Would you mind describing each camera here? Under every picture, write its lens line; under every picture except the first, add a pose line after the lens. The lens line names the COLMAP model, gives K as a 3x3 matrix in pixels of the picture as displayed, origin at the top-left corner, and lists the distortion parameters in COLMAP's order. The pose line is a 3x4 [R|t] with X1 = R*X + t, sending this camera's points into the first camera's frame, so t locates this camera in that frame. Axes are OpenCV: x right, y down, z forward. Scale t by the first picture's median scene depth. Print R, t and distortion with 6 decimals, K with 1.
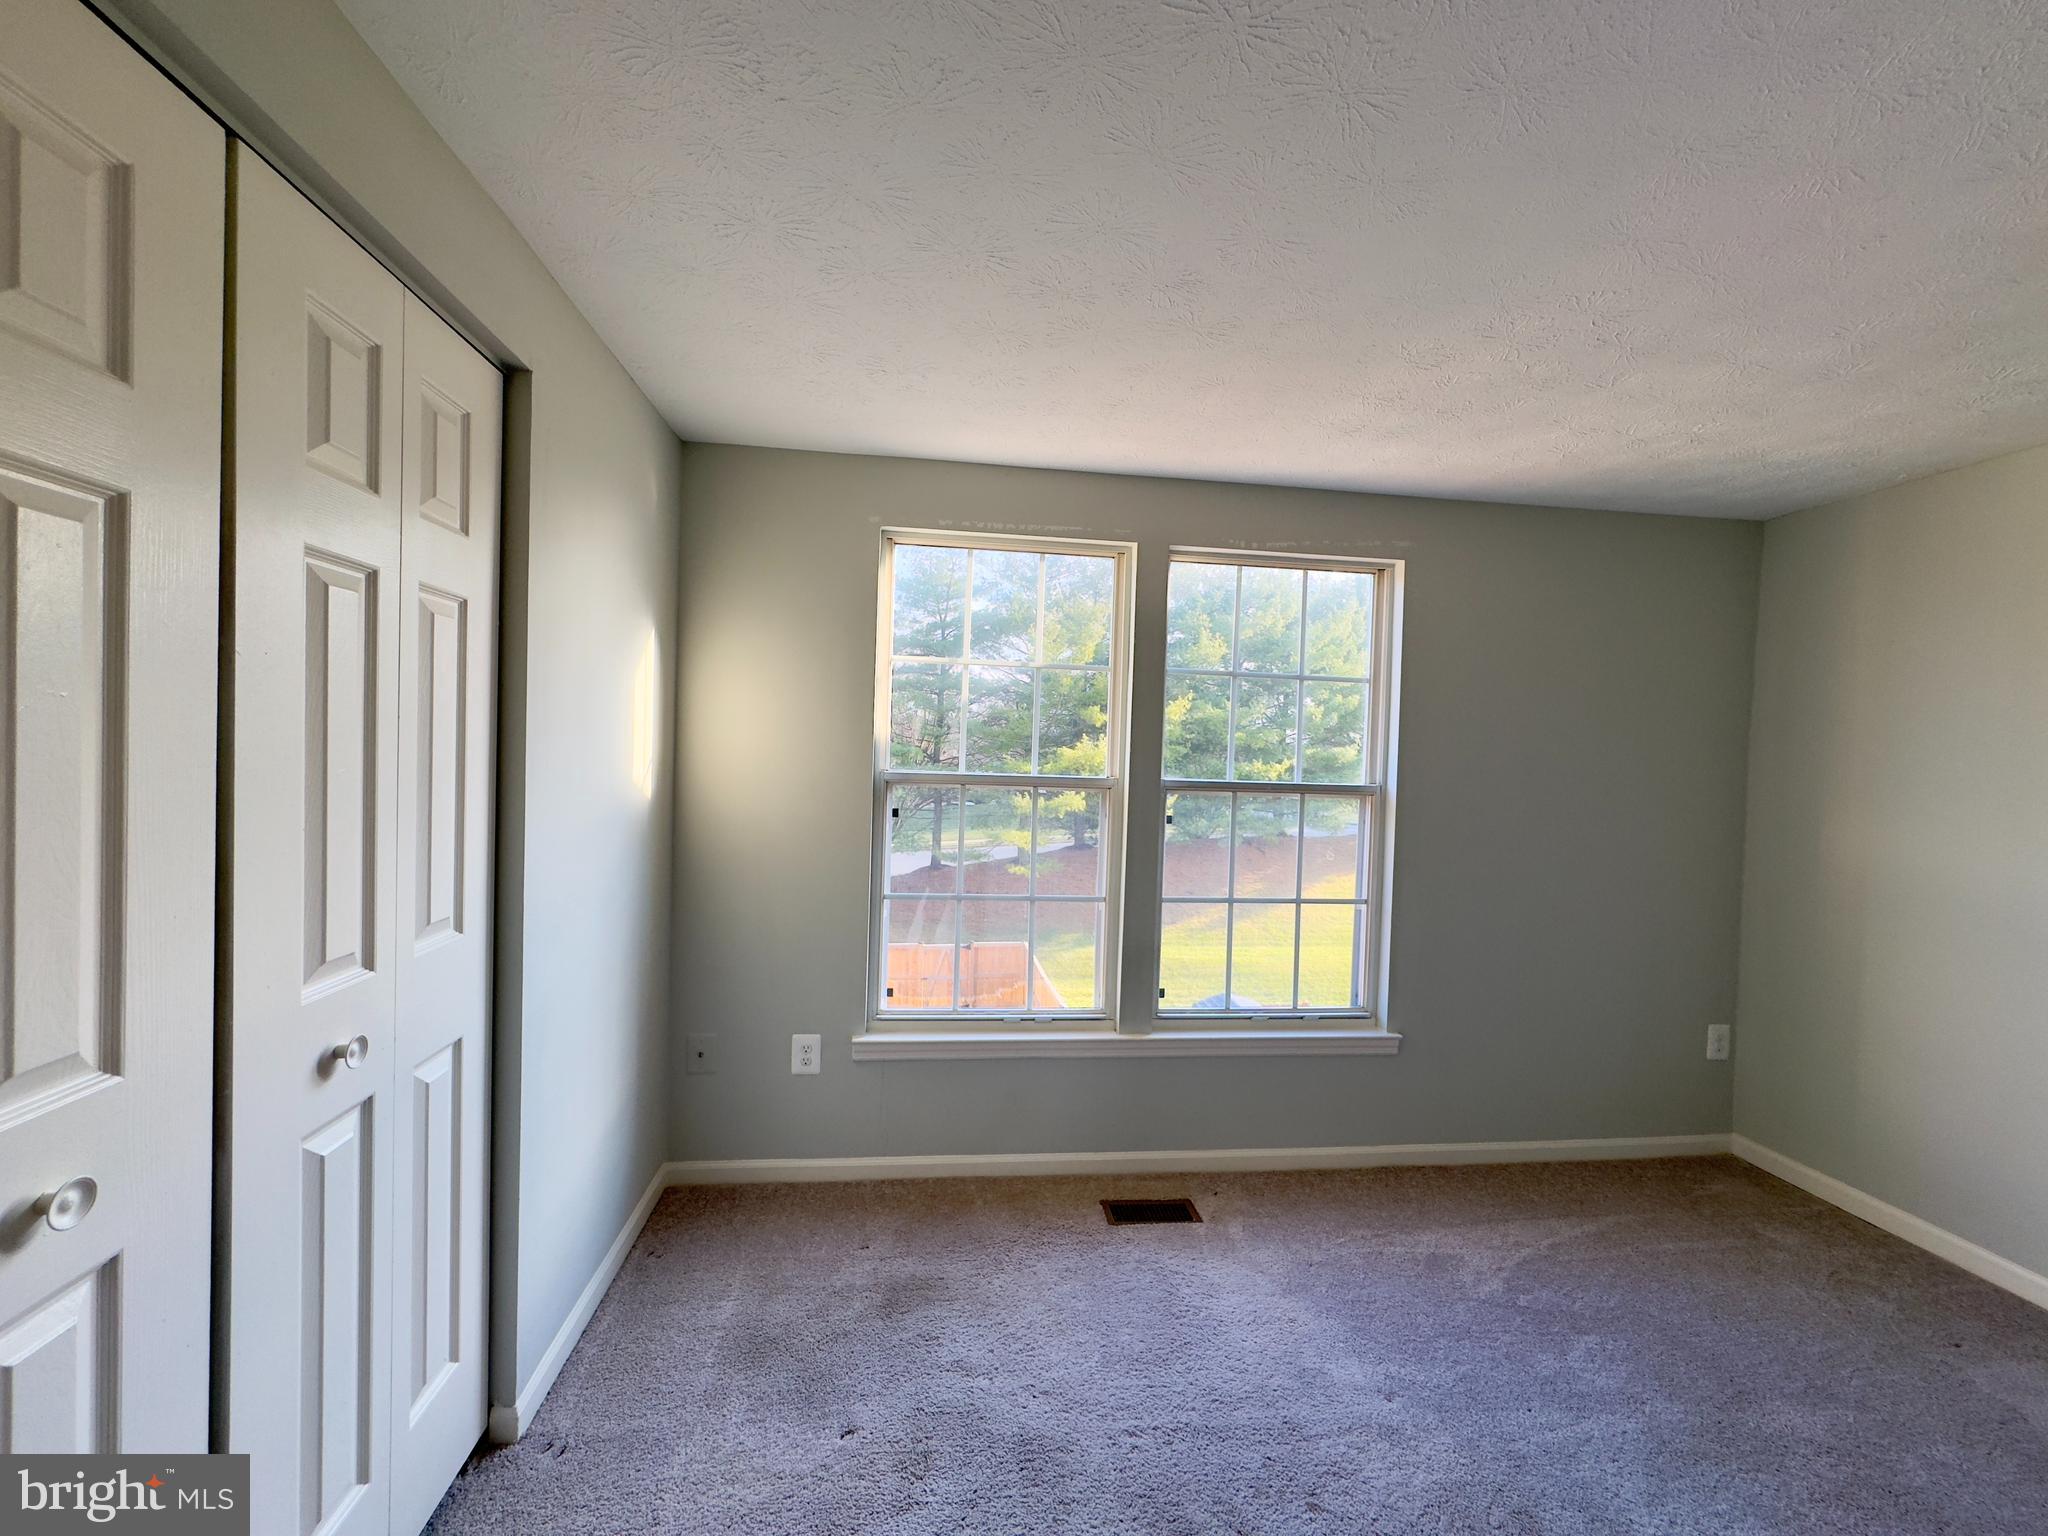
lens RADIAL K [[816.2, 0, 1020.1], [0, 816.2, 768.0], [0, 0, 1]] dist [-0.001633, 0.000275]
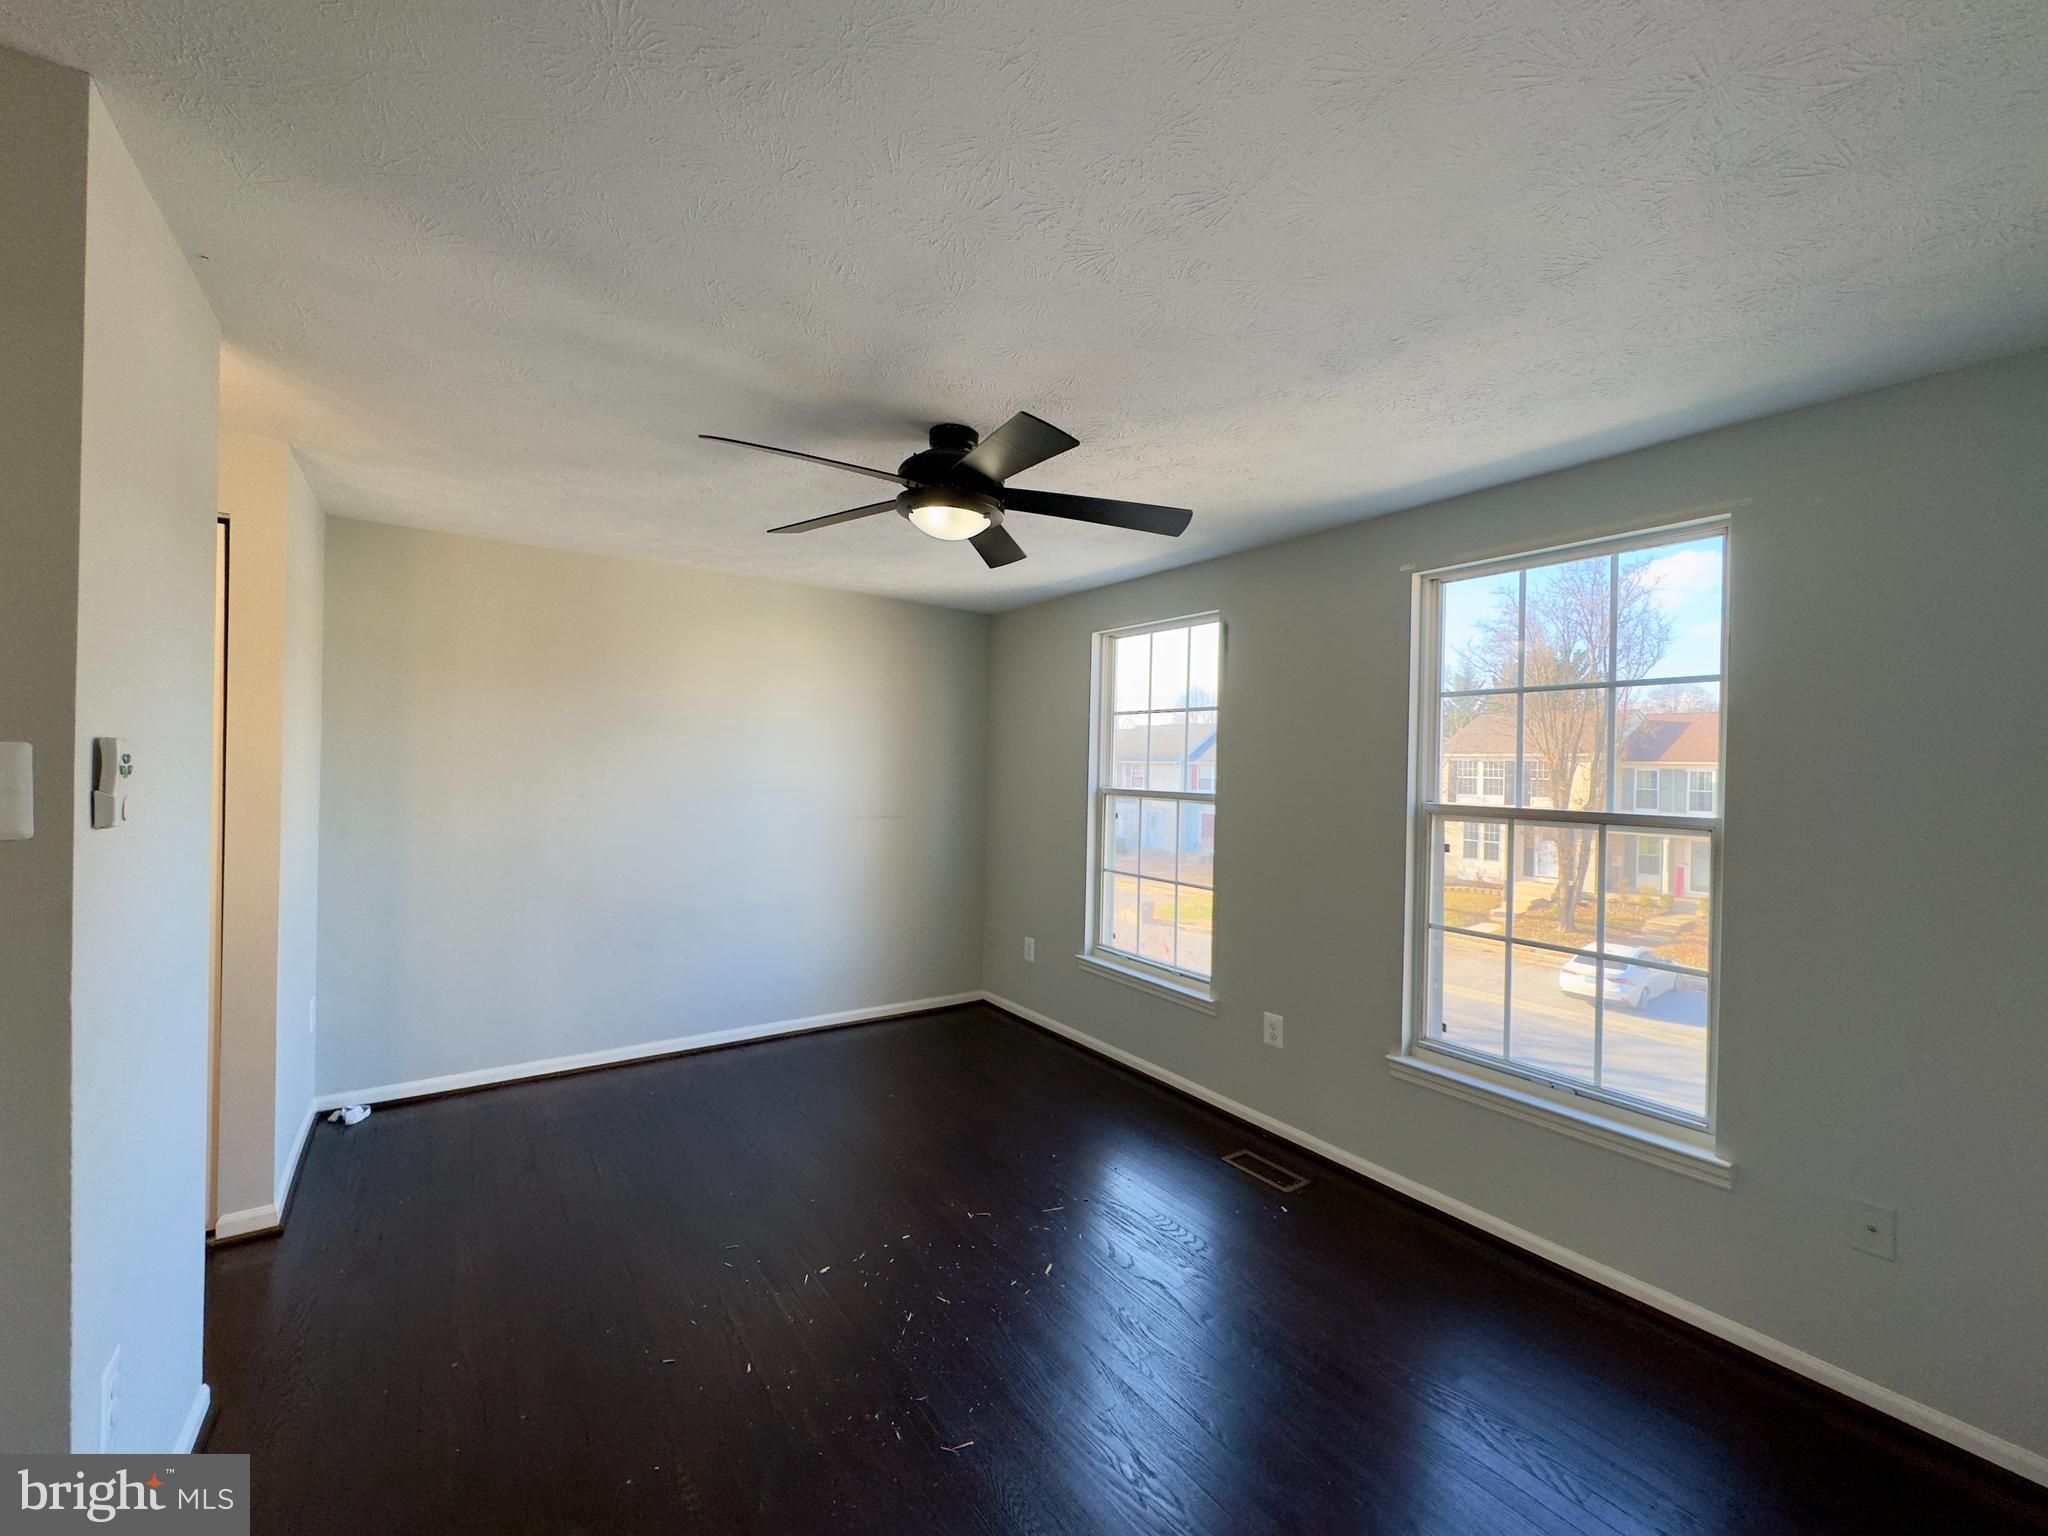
lens RADIAL K [[816.2, 0, 1020.1], [0, 816.2, 768.0], [0, 0, 1]] dist [-0.001633, 0.000275]
pose [[0.508441, -0.011330, -0.861022, 0.762304], [-0.027558, 0.999187, -0.029422, 0.013900], [0.860655, 0.038688, 0.507716, 0.070771]]
